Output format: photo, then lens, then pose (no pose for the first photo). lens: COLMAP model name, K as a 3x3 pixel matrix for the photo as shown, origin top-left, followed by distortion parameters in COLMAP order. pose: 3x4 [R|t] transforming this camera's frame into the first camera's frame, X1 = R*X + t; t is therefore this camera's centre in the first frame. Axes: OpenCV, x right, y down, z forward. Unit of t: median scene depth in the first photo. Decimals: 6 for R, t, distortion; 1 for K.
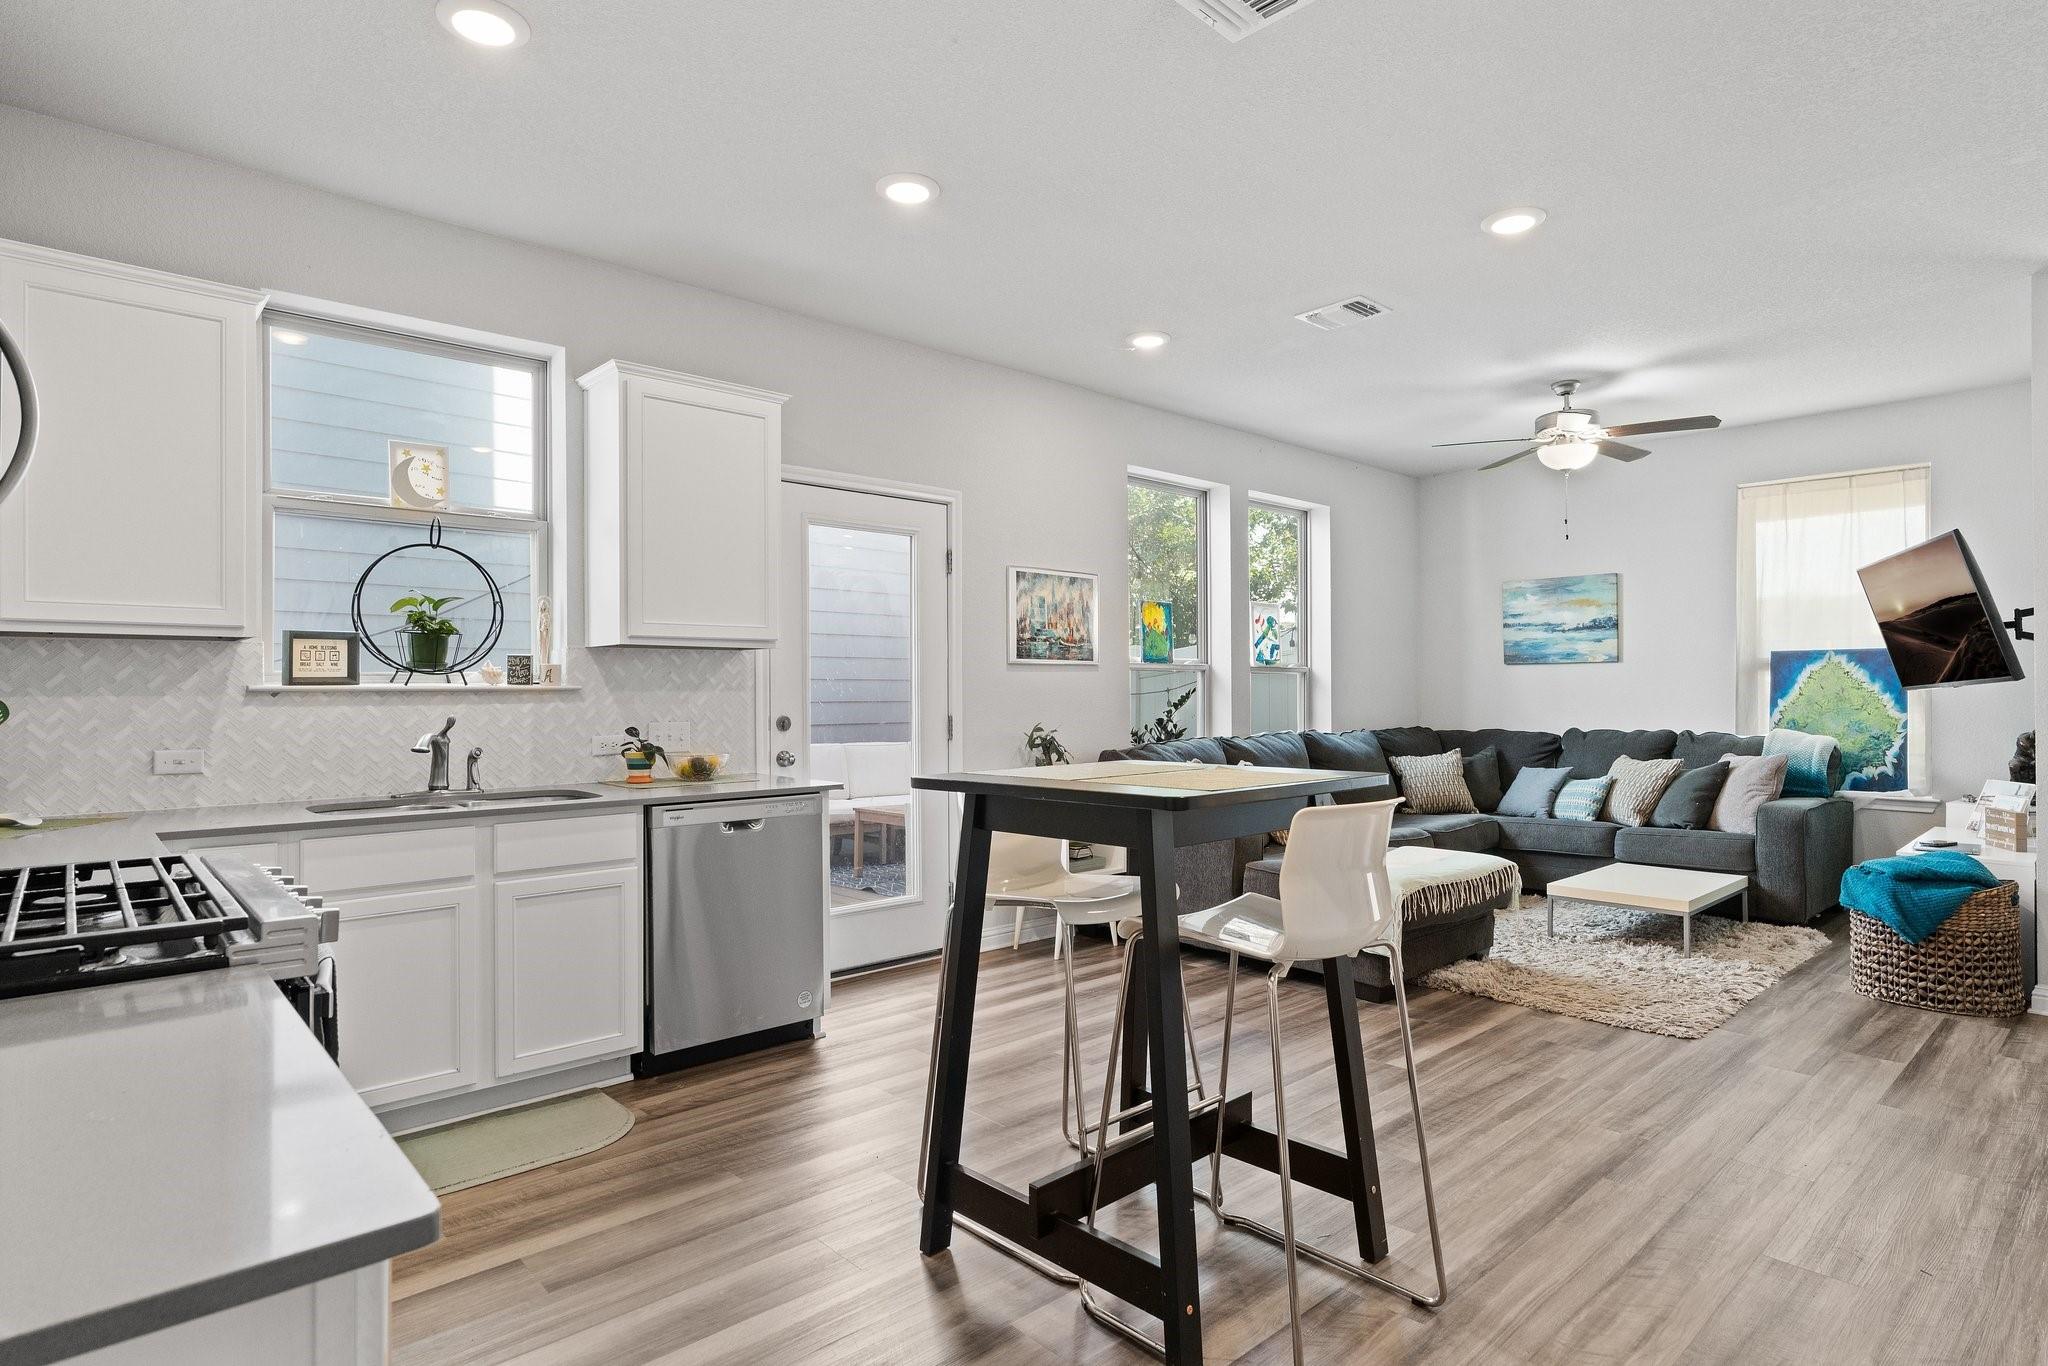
lens RADIAL K [[1080.4, 0, 1032.2], [0, 1080.4, 685.6], [0, 0, 1]] dist [0.004710, 0.001610]
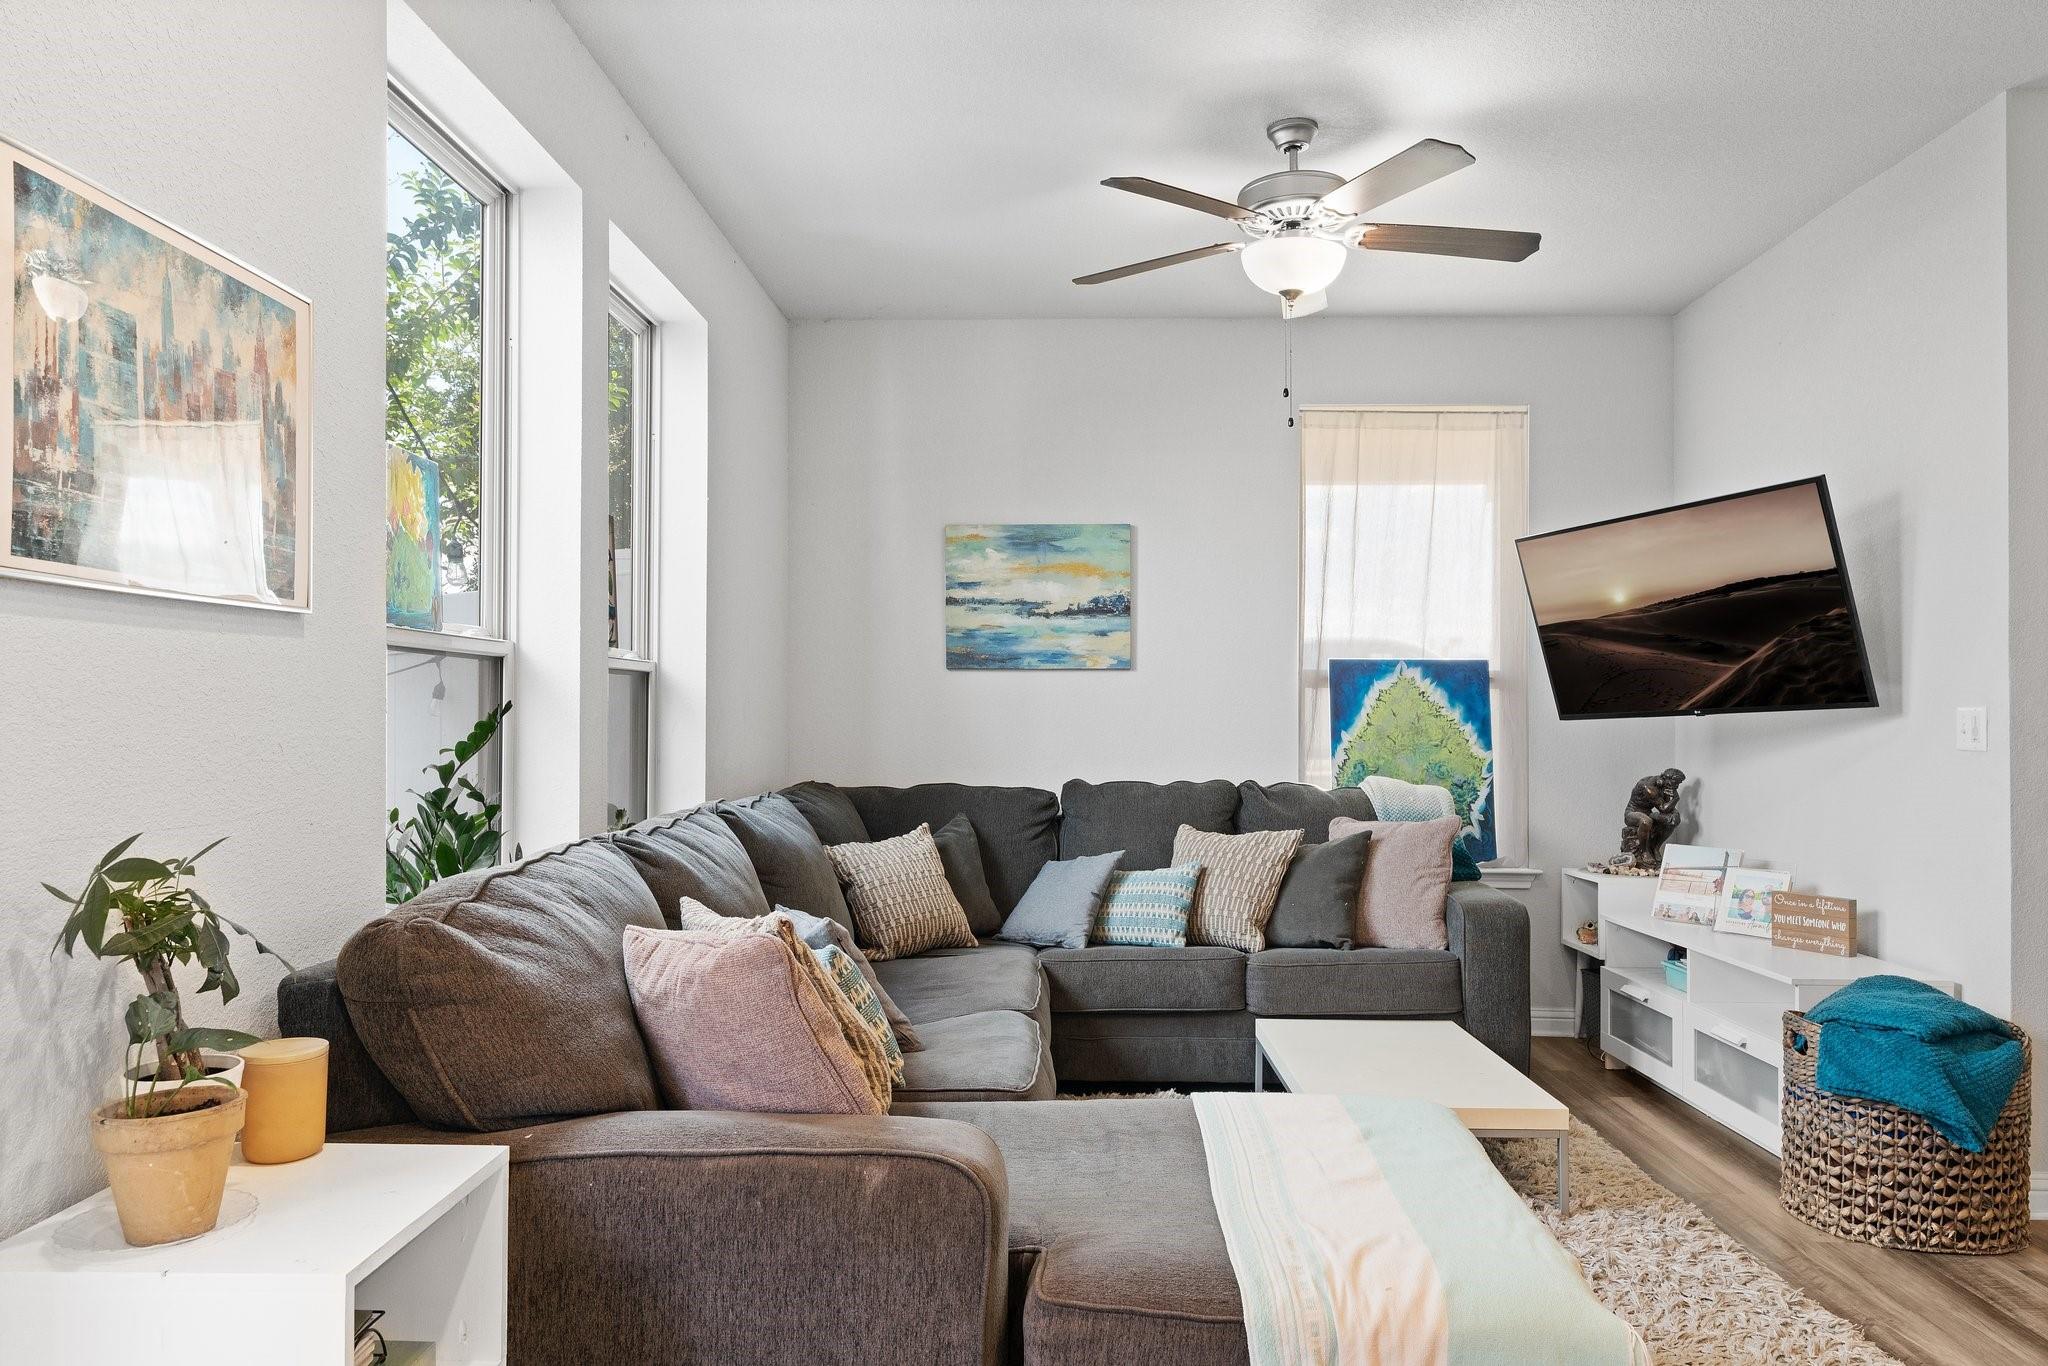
lens RADIAL K [[1372.0, 0, 1020.4], [0, 1372.0, 697.0], [0, 0, 1]] dist [-0.004425, 0.007486]
pose [[0.709428, 0.017290, 0.704566, -0.080192], [-0.011915, 0.999850, -0.012540, 0.006775], [-0.704677, 0.000501, 0.709528, 0.802461]]
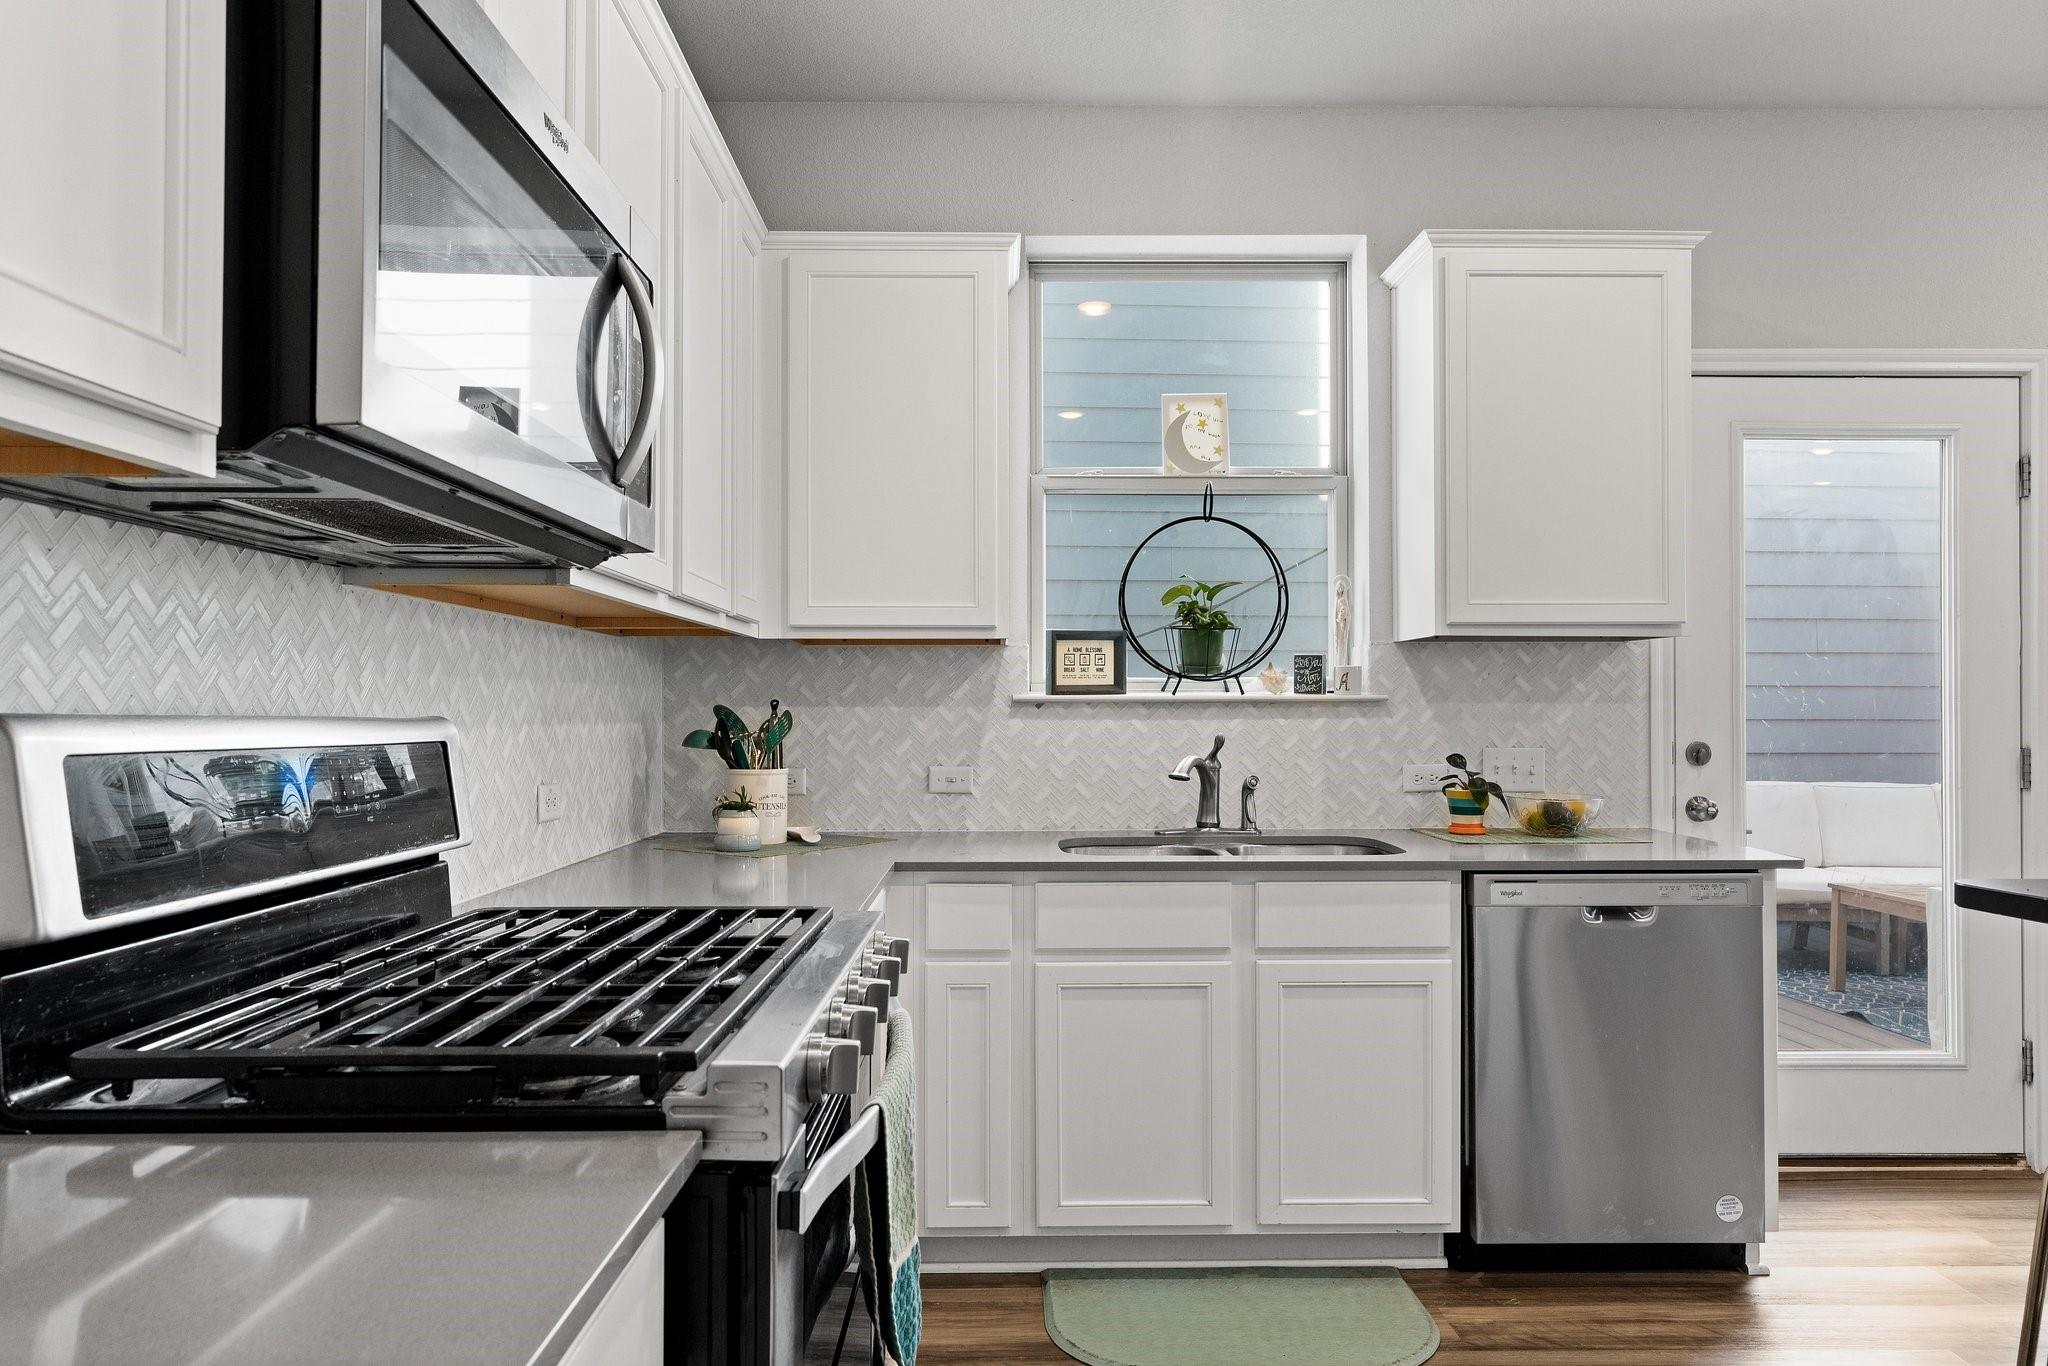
lens RADIAL K [[1288.9, 0, 1003.2], [0, 1288.9, 701.0], [0, 0, 1]] dist [-0.010455, 0.011790]
pose [[0.740235, 0.001736, -0.672346, -0.022454], [0.000717, 0.999994, 0.003371, 0.000890], [0.672347, -0.002977, 0.740230, 0.160304]]
